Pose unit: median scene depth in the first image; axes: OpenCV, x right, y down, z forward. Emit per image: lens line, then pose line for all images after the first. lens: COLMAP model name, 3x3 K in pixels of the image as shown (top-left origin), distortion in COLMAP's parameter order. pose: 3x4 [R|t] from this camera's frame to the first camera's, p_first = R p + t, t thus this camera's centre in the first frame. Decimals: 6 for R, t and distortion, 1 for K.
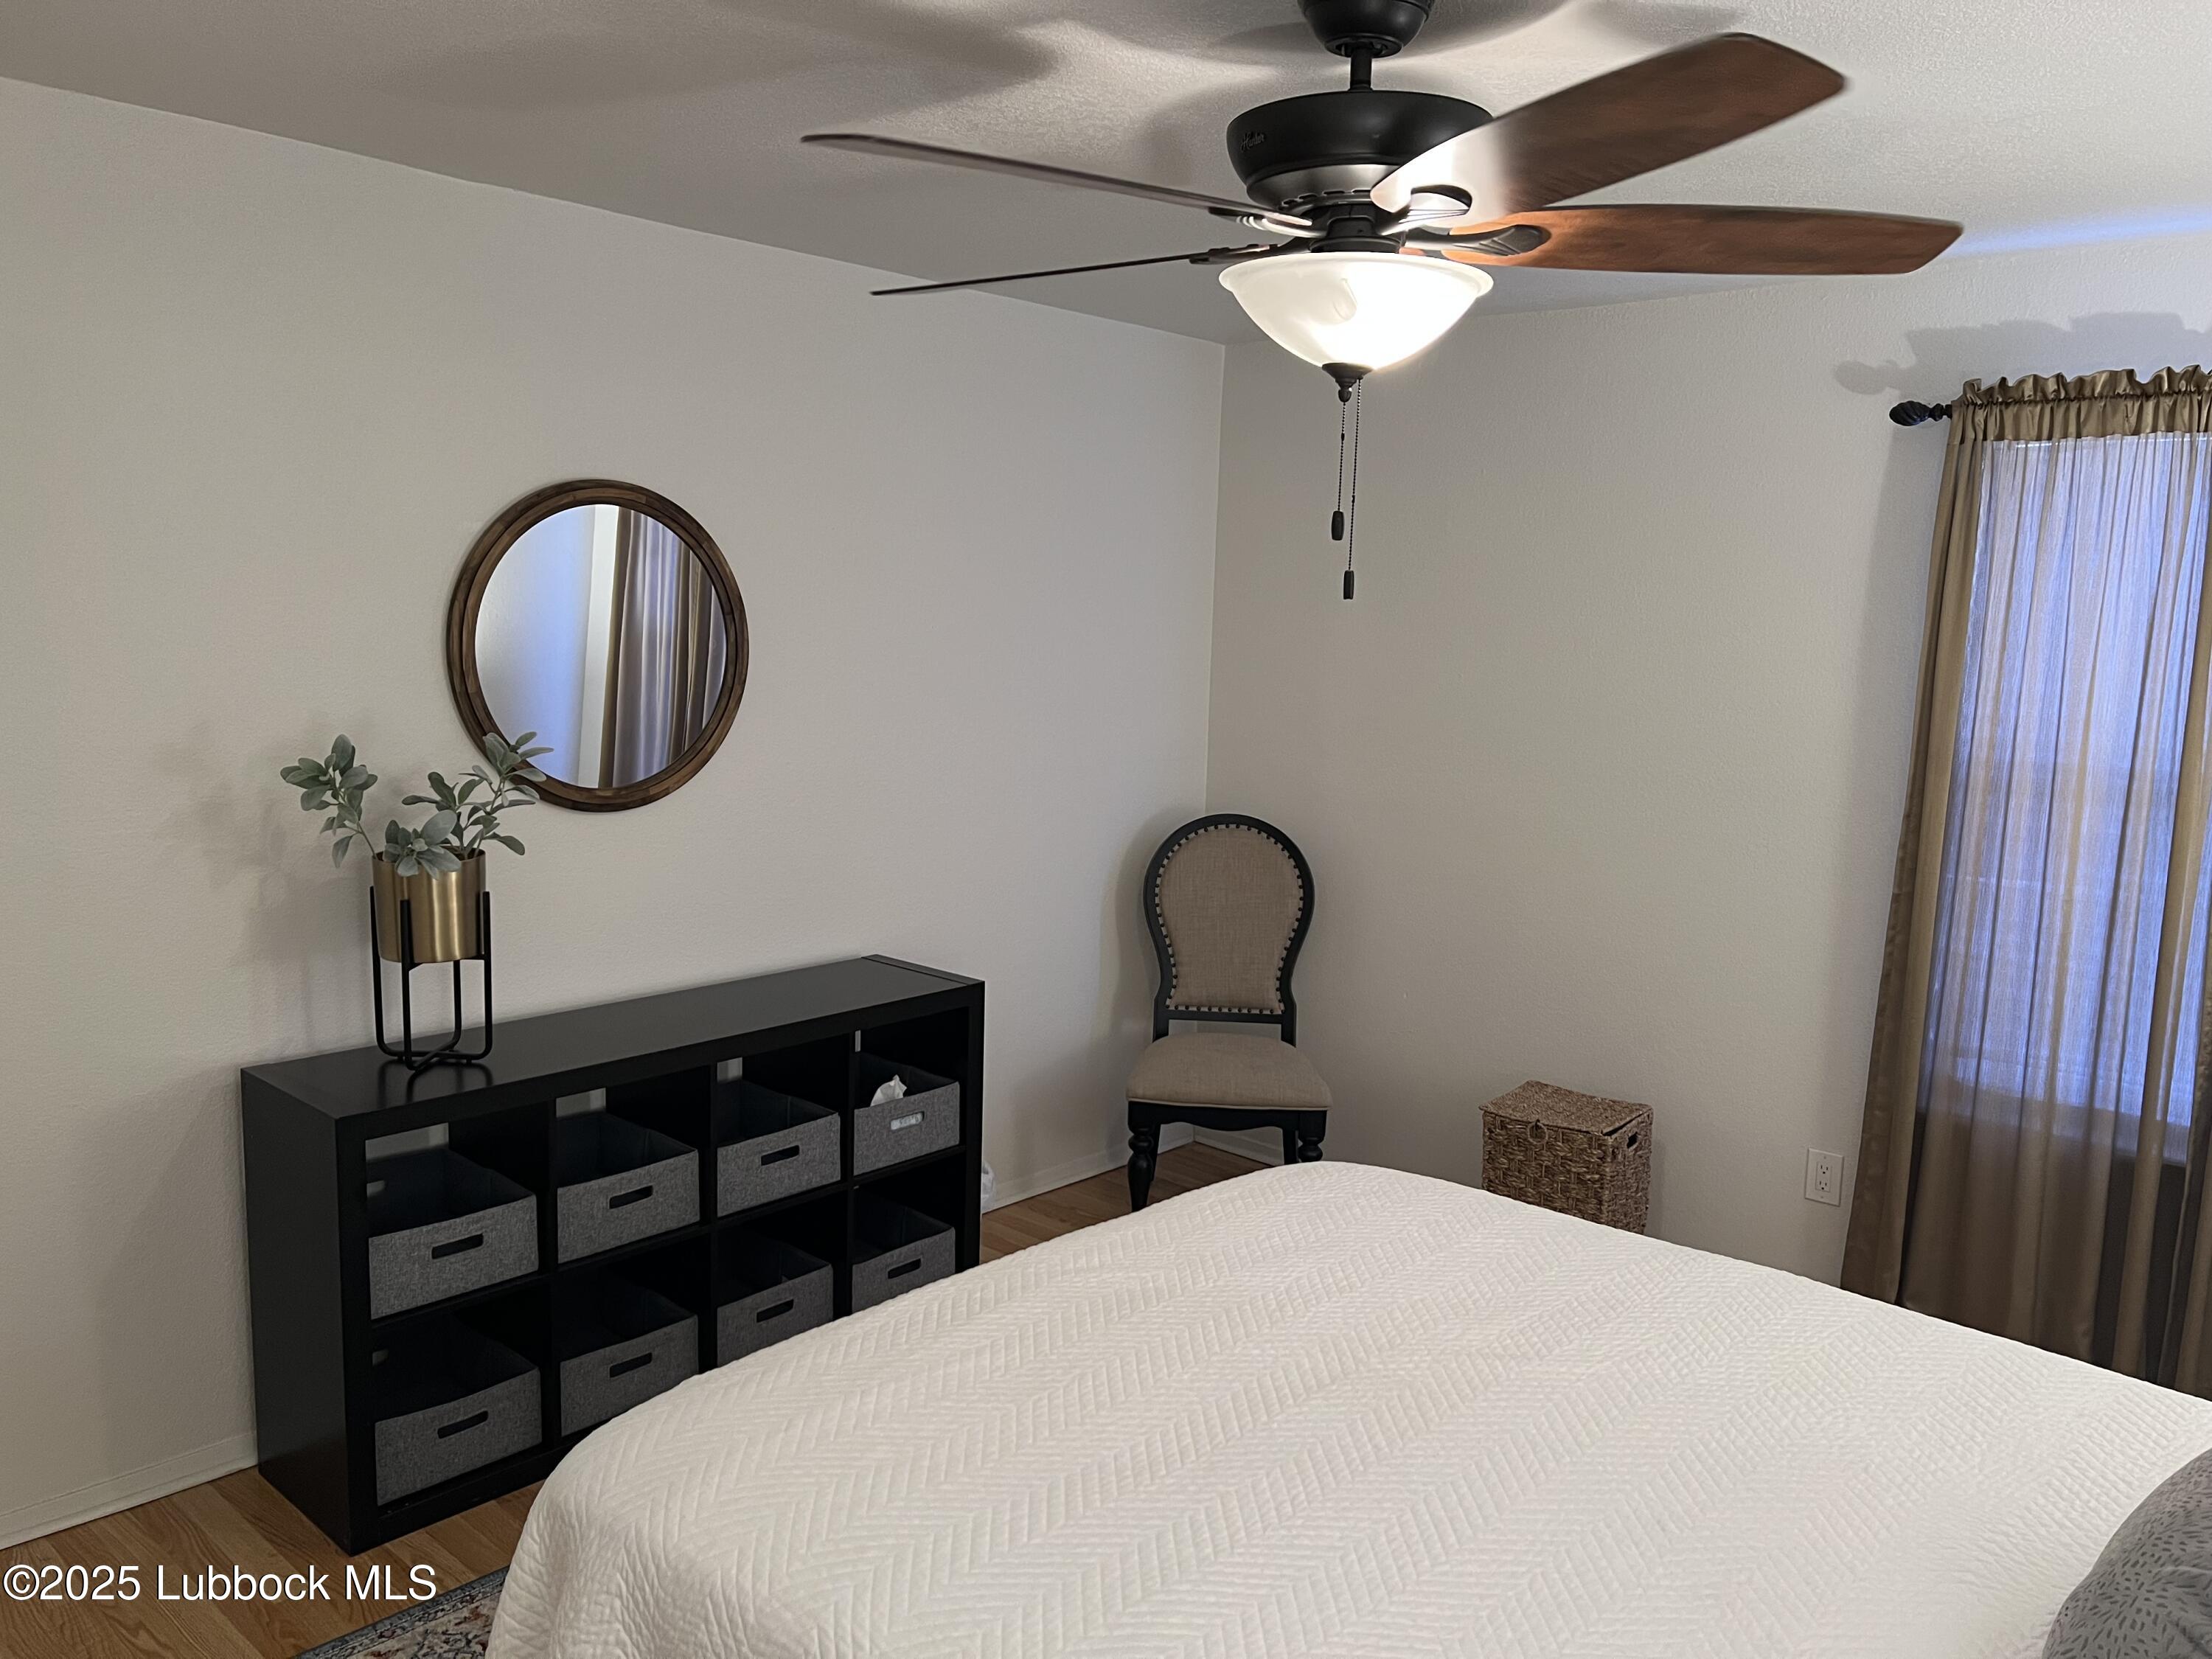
lens RADIAL K [[1657.9, 0, 1103.1], [0, 1657.9, 859.8], [0, 0, 1]] dist [0.094060, -0.058929]
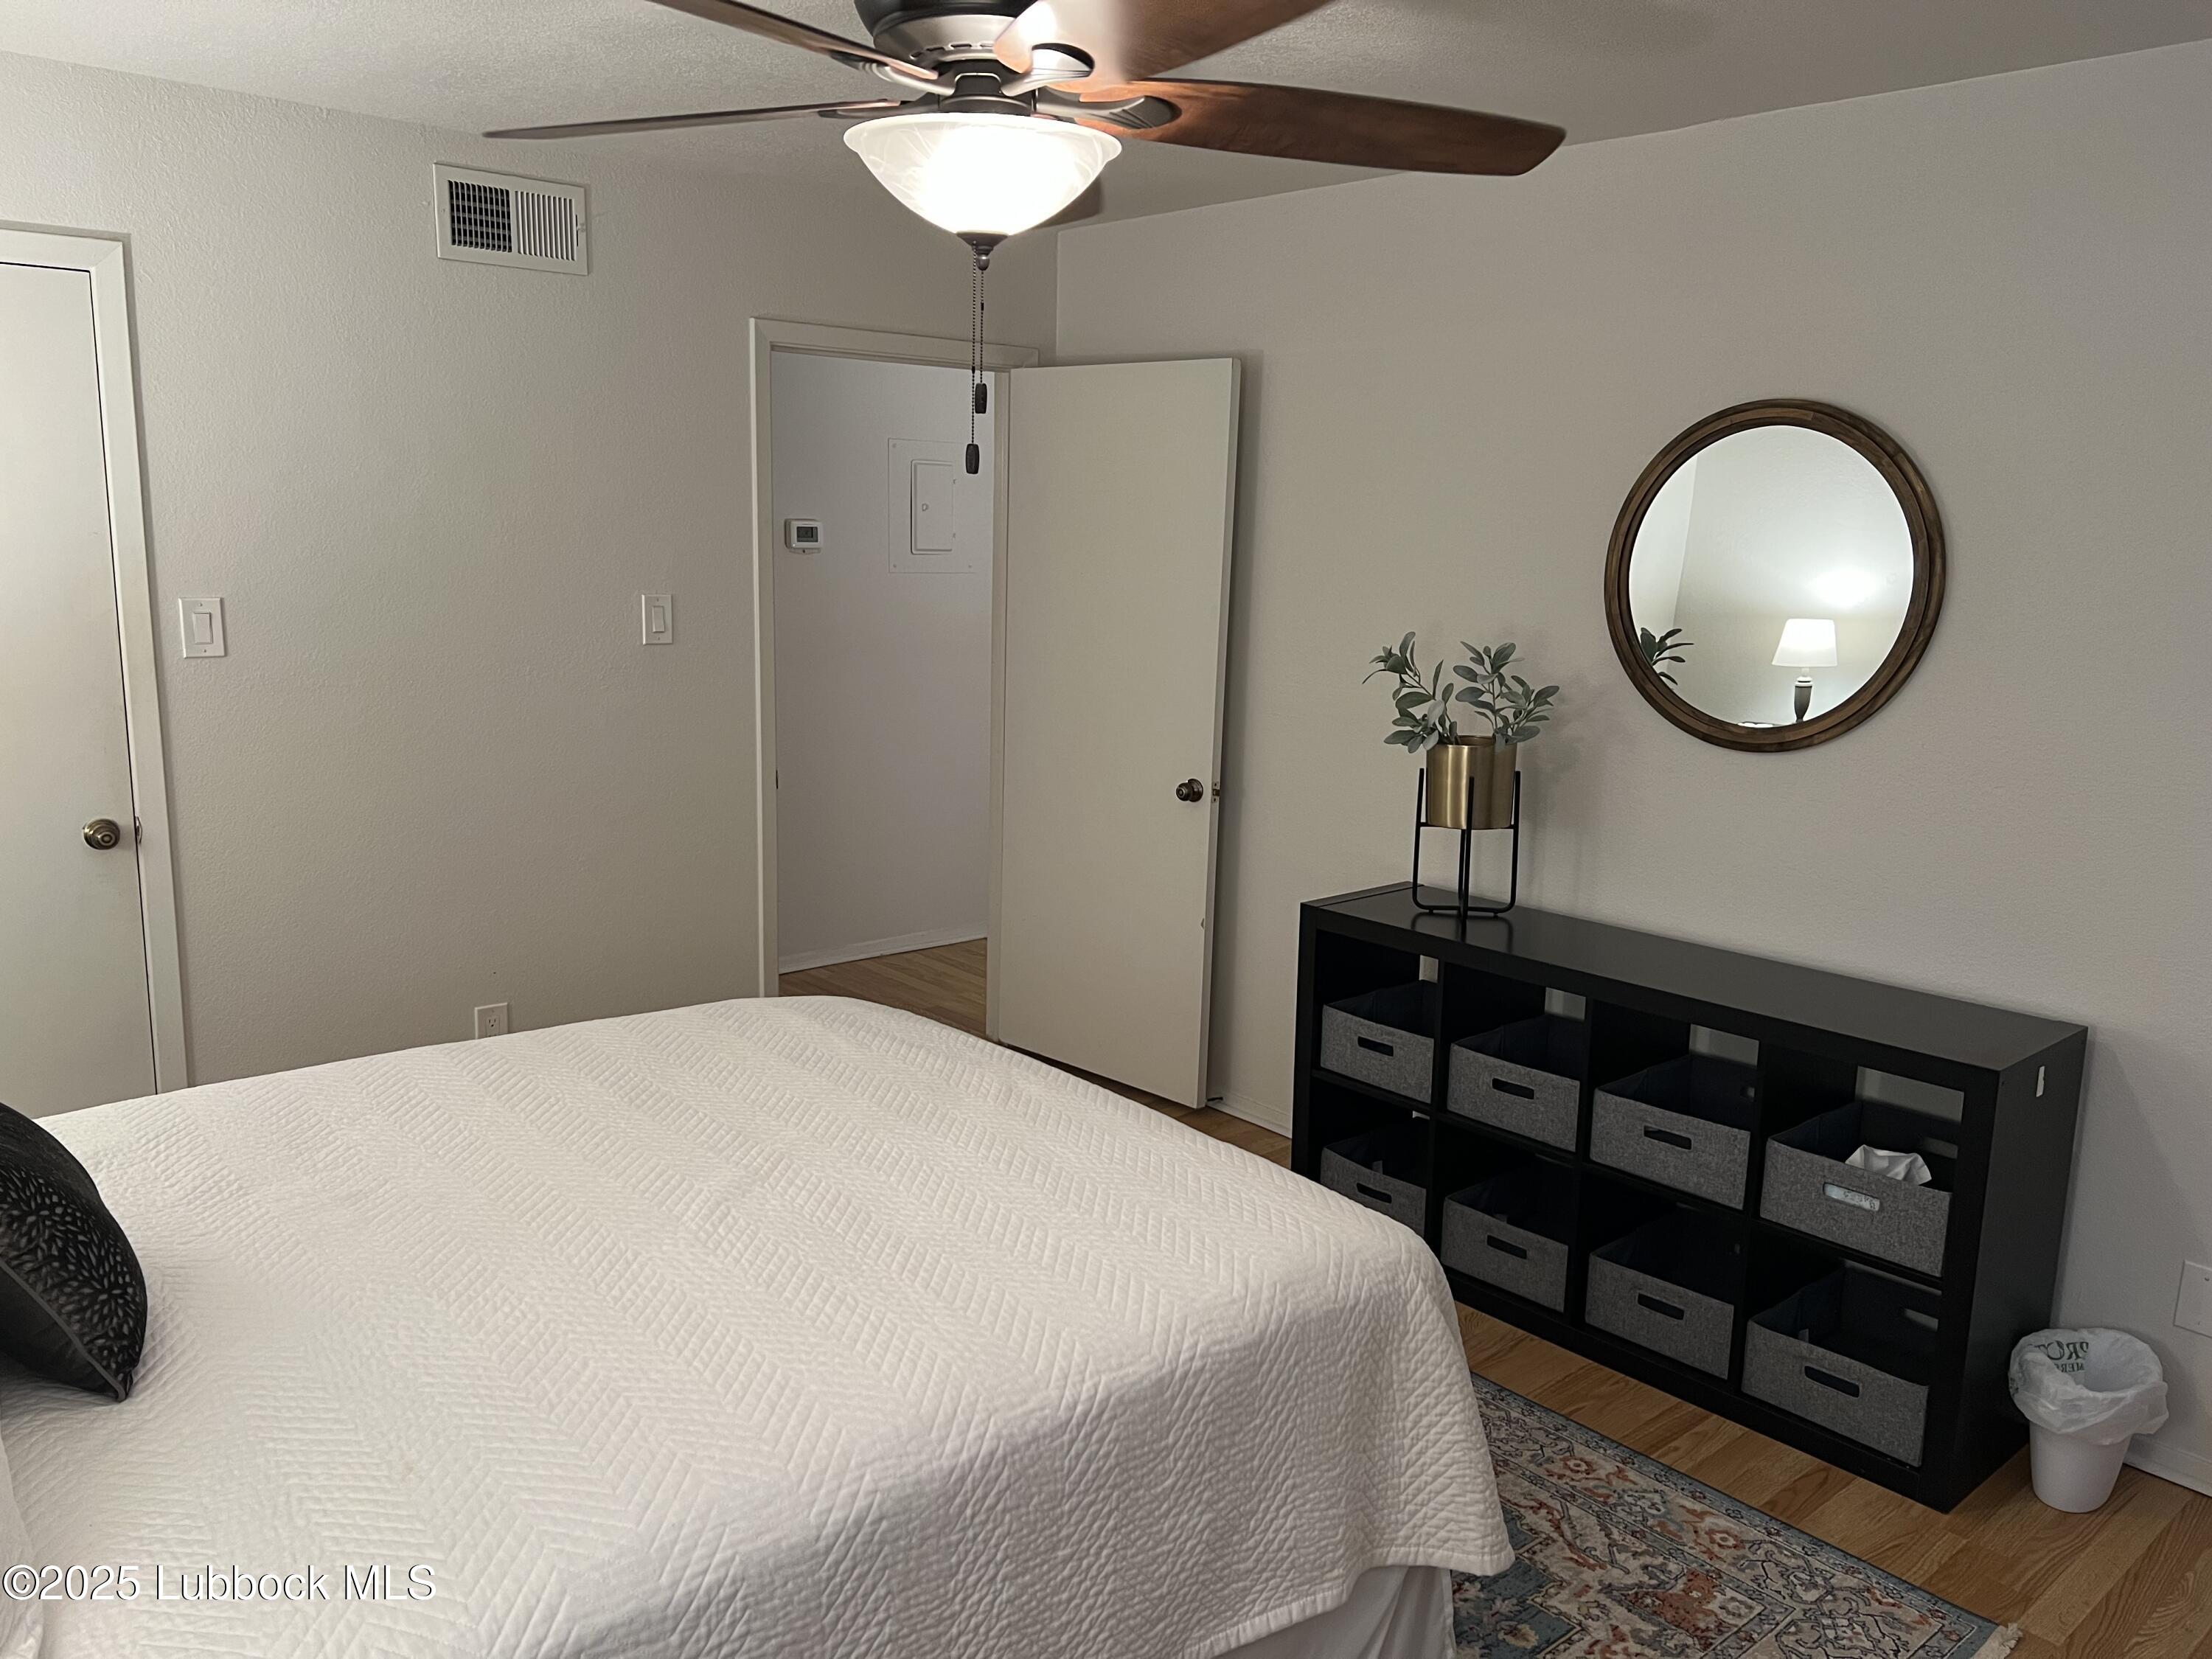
lens RADIAL K [[1681.2, 0, 1099.1], [0, 1681.2, 833.3], [0, 0, 1]] dist [0.057112, -0.059692]
pose [[-0.116192, 0.148282, -0.982096, 0.761212], [-0.171965, 0.970856, 0.166931, -0.086532], [0.978227, 0.188282, -0.087307, 0.799673]]
